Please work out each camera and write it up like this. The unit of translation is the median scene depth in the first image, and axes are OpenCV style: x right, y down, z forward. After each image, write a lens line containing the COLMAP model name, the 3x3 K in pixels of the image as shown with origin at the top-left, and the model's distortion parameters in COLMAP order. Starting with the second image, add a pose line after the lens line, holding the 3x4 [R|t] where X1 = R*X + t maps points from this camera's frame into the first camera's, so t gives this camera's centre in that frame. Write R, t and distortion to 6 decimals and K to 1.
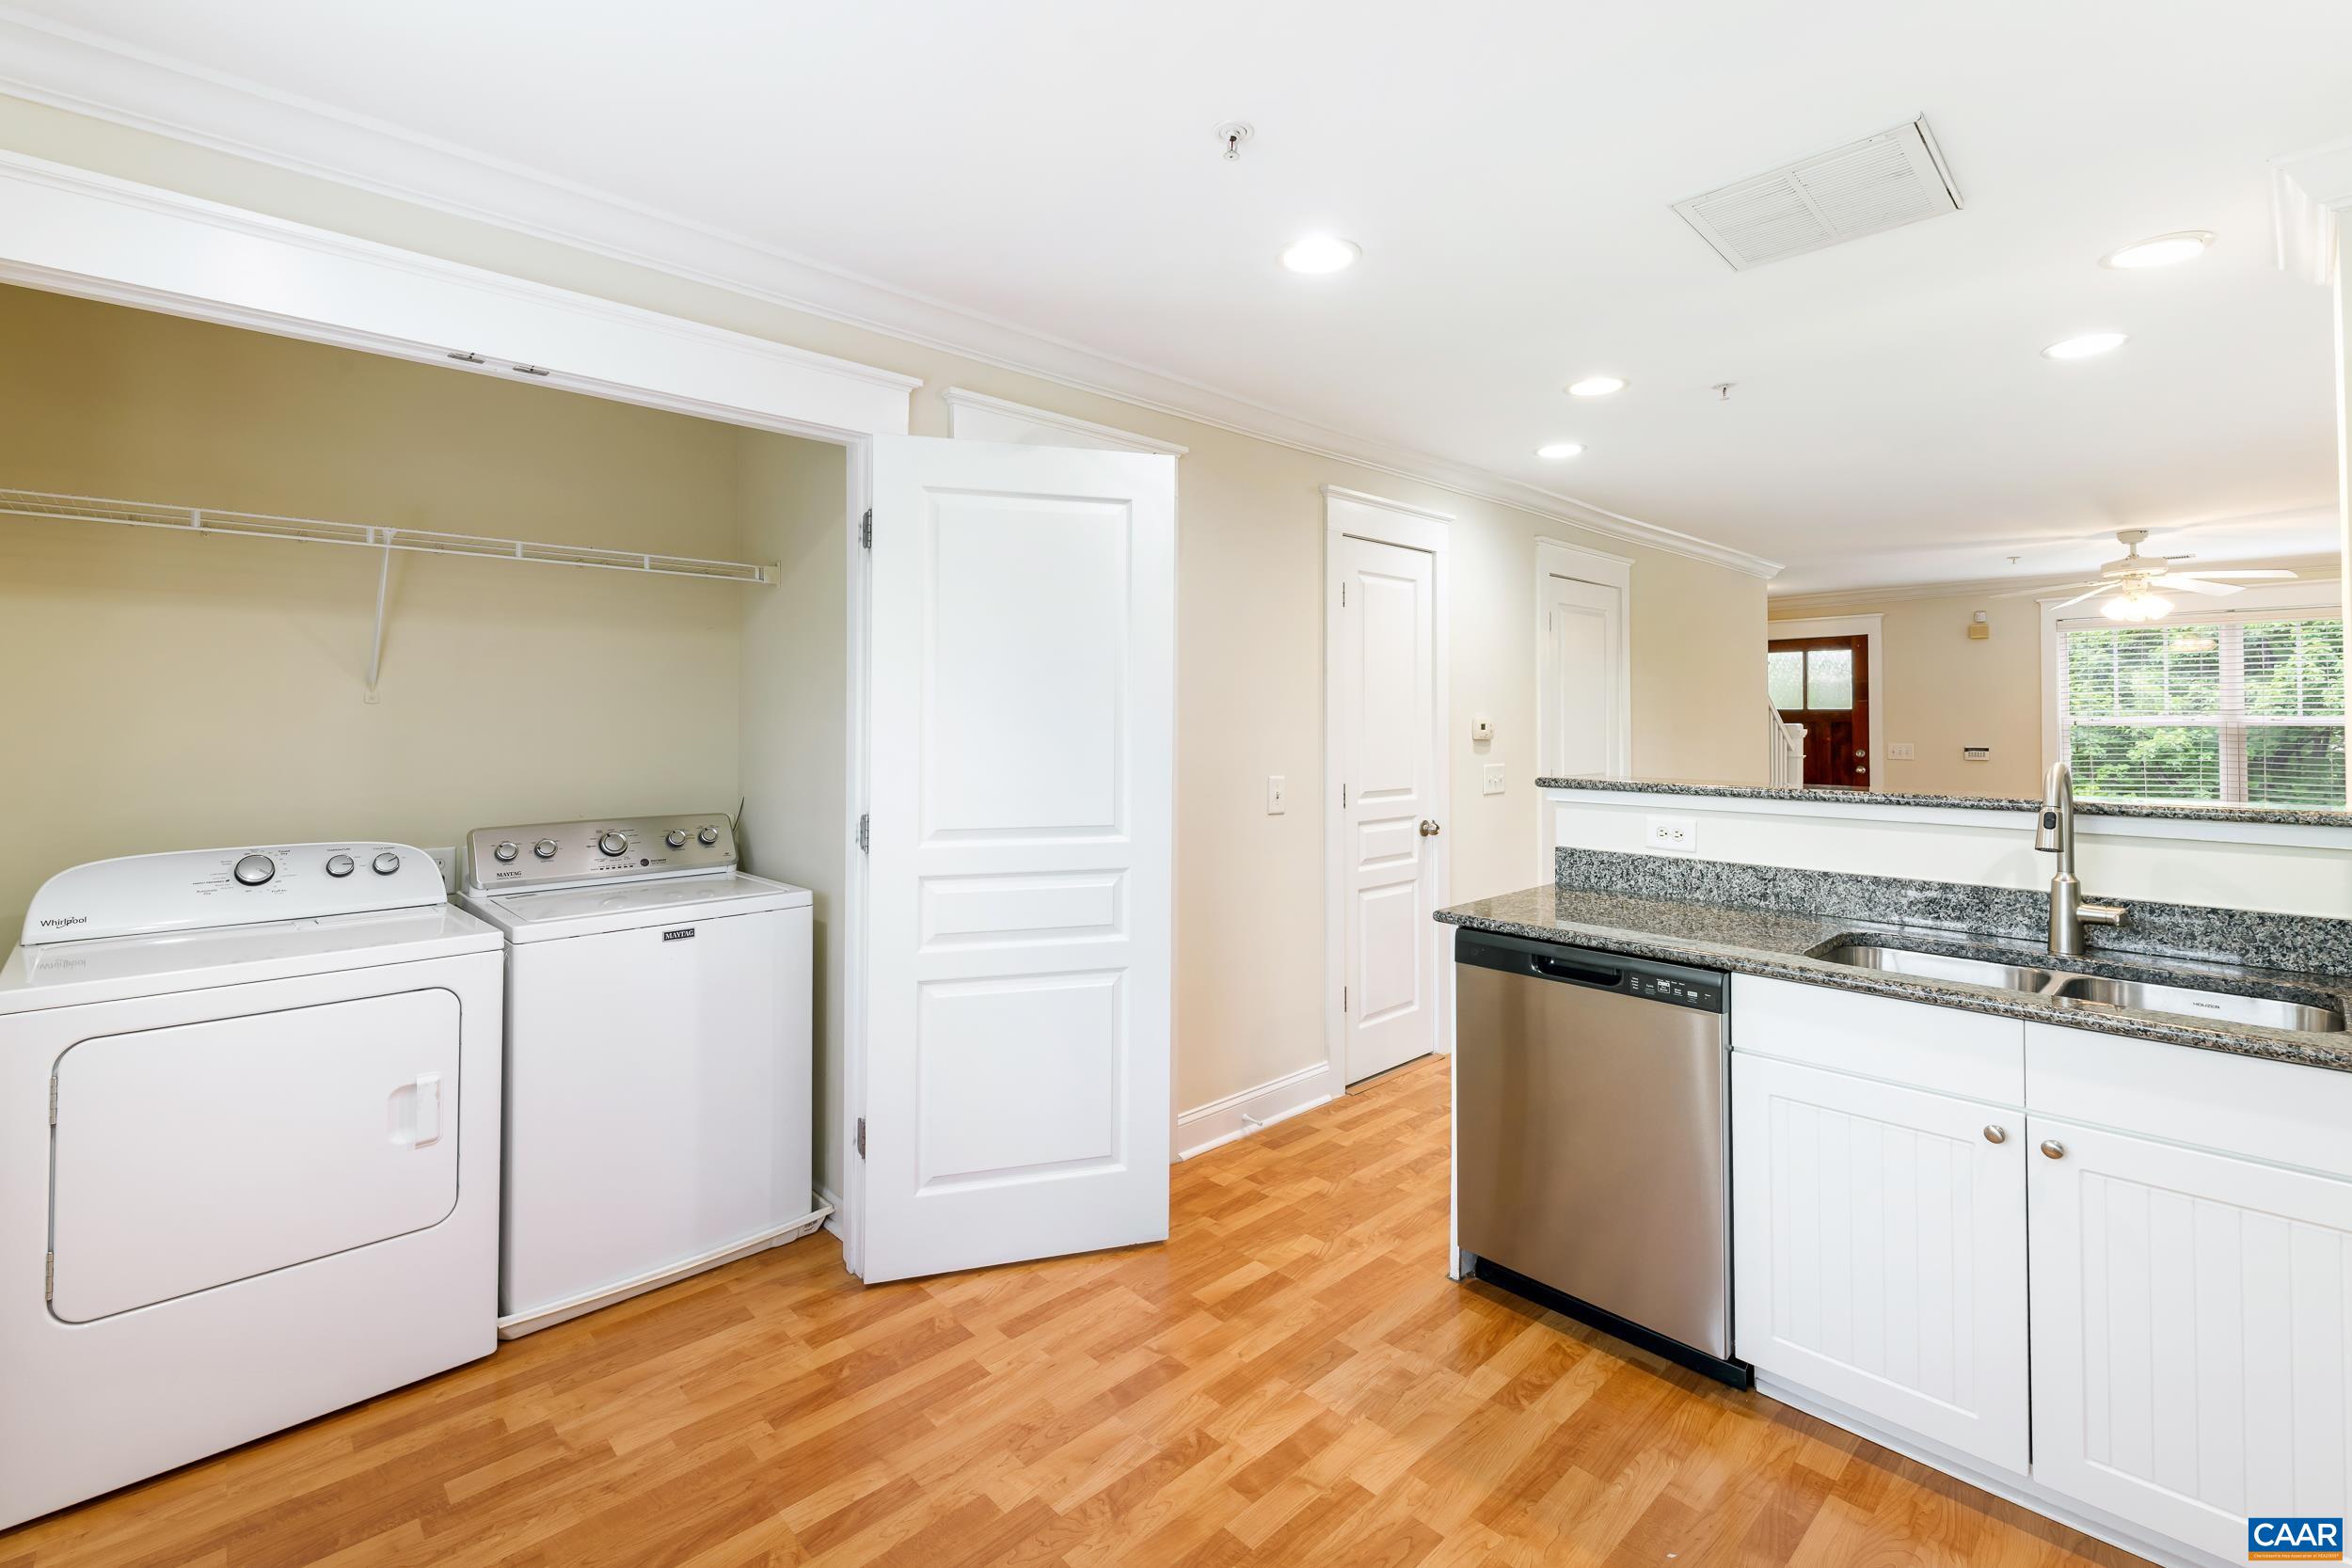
lens RADIAL K [[1037.6, 0, 1163.9], [0, 1037.6, 706.2], [0, 0, 1]] dist [0.005536, -0.000243]
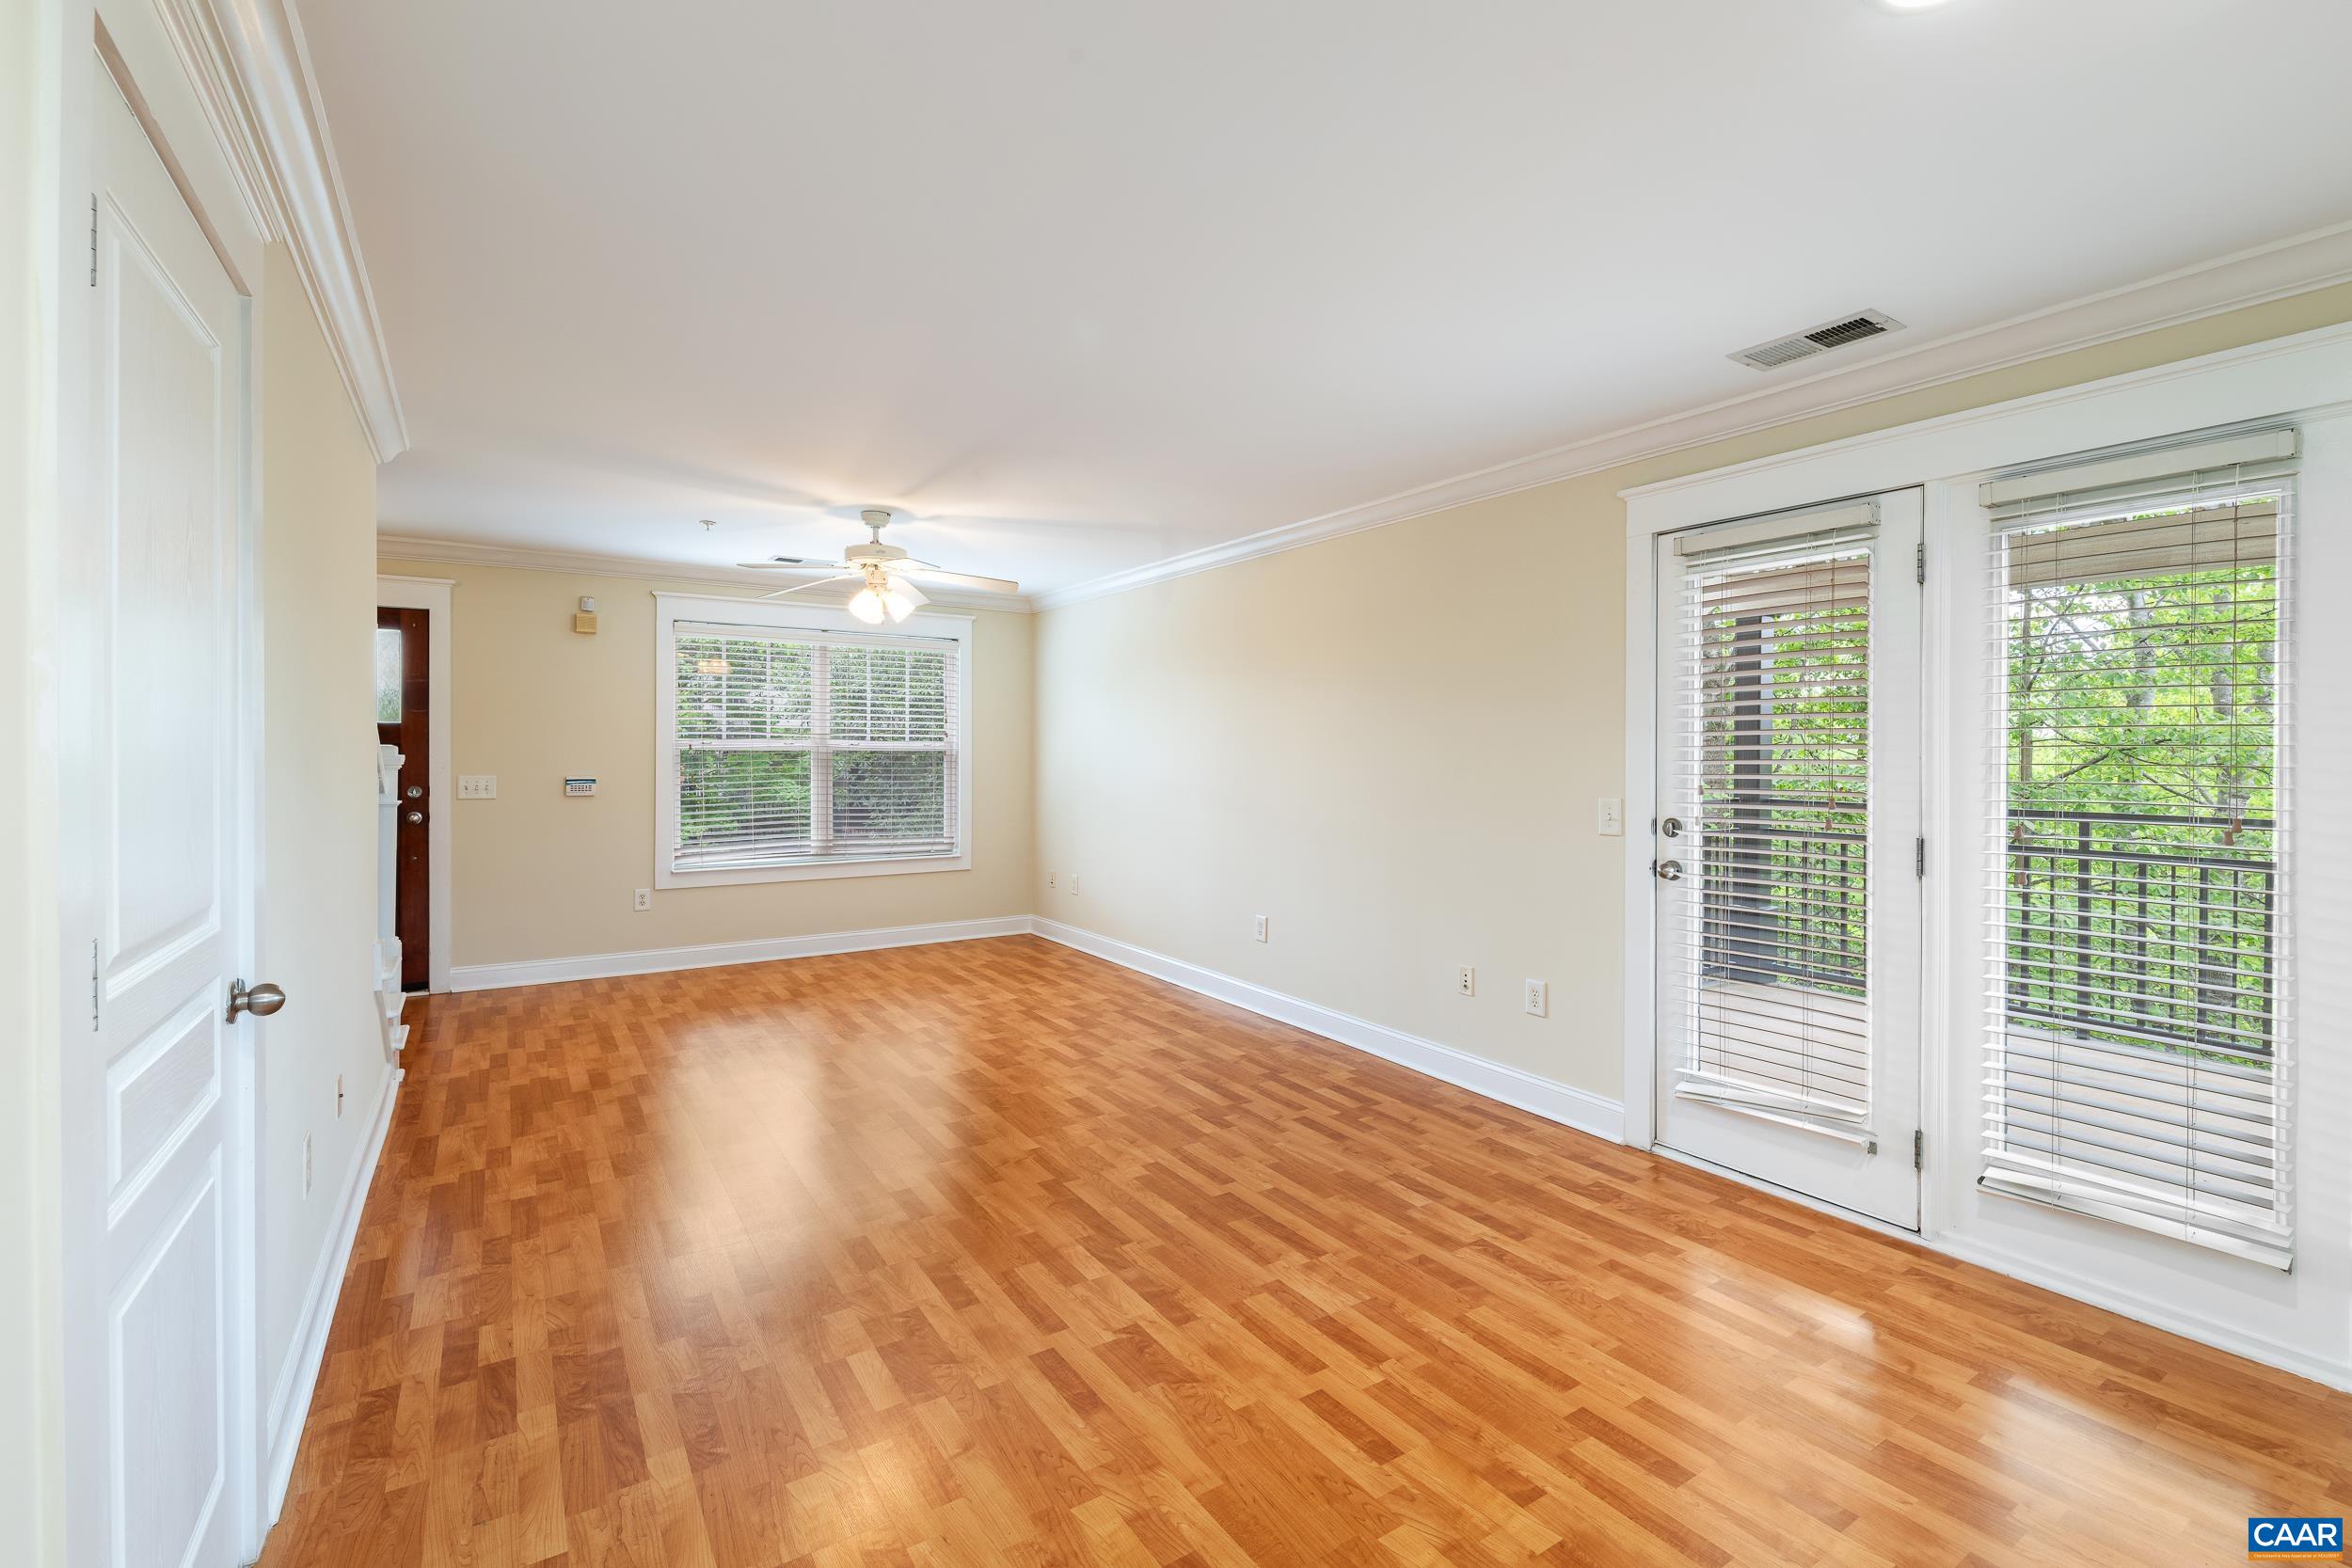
lens RADIAL K [[1016.2, 0, 1168.6], [0, 1016.2, 753.6], [0, 0, 1]] dist [0.005313, -0.006532]
pose [[0.163856, -0.003645, 0.986478, 0.385254], [-0.018807, 0.999800, 0.006818, 0.026114], [-0.986305, -0.019670, 0.163755, 1.390161]]
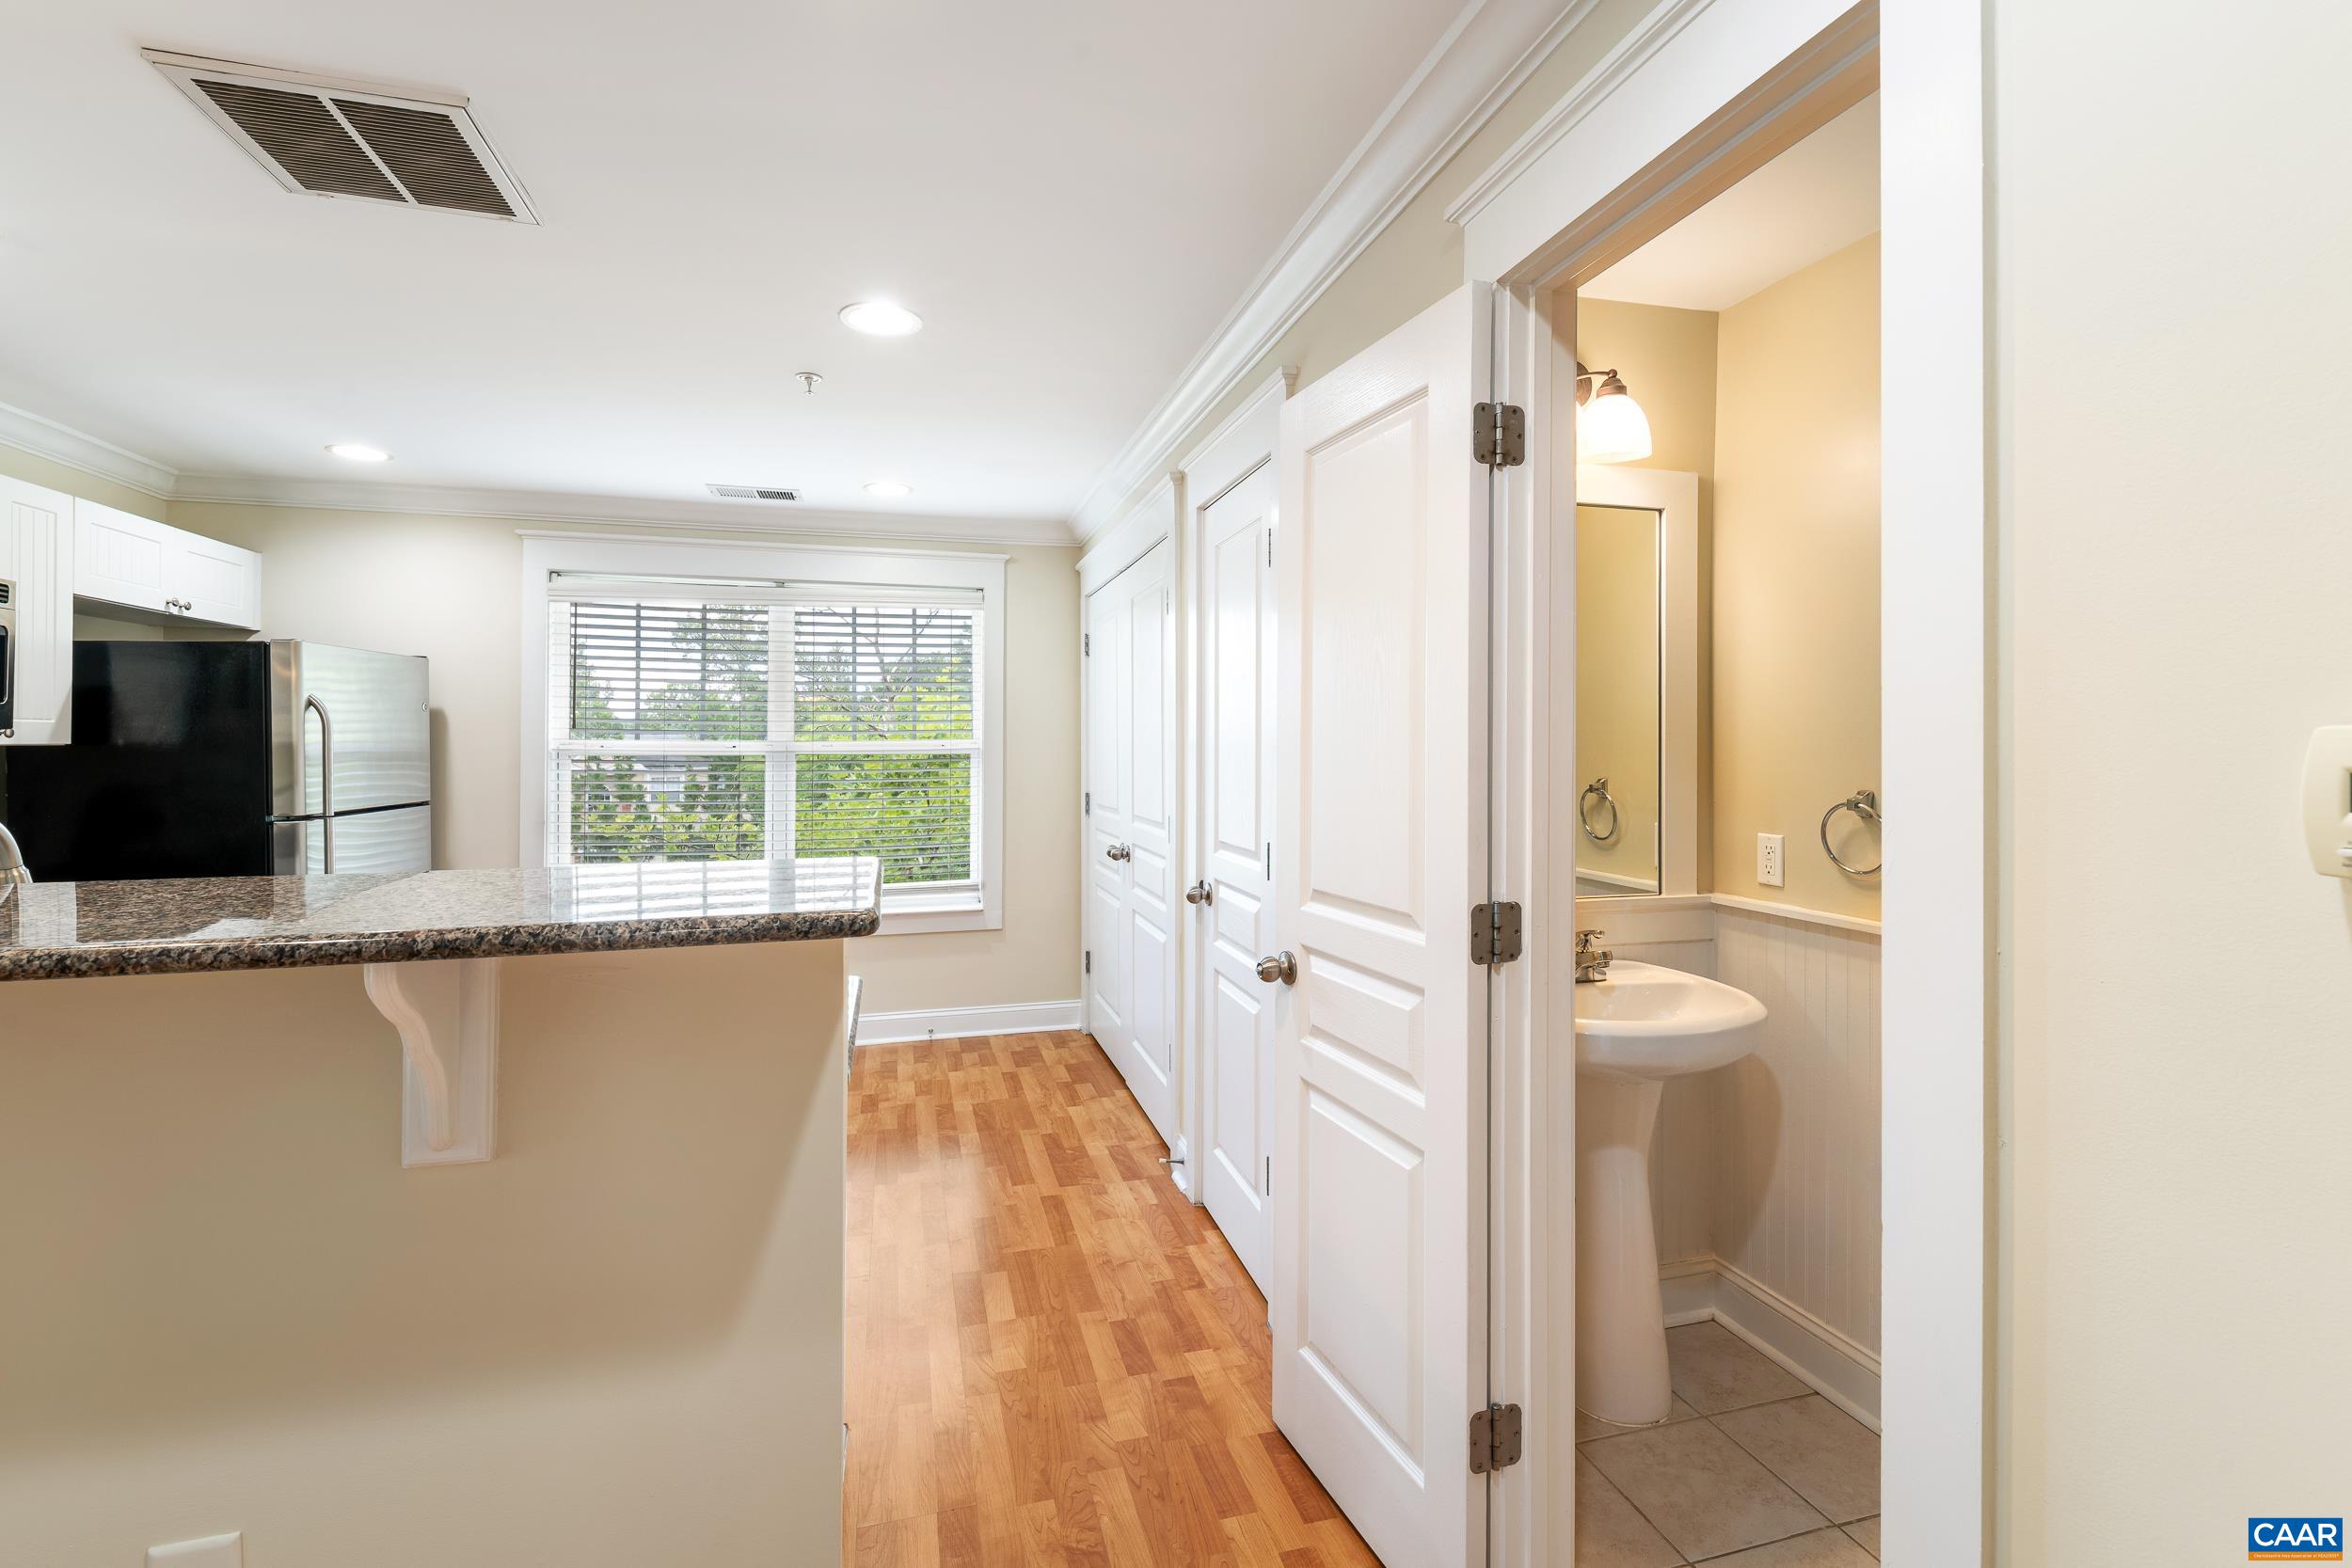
lens RADIAL K [[1020.4, 0, 1175.9], [0, 1020.4, 735.8], [0, 0, 1]] dist [0.004339, -0.000706]
pose [[-0.459359, -0.005373, -0.888234, 0.841076], [0.013764, 0.999819, -0.013166, 0.020550], [0.888144, -0.018273, -0.459202, 1.553794]]
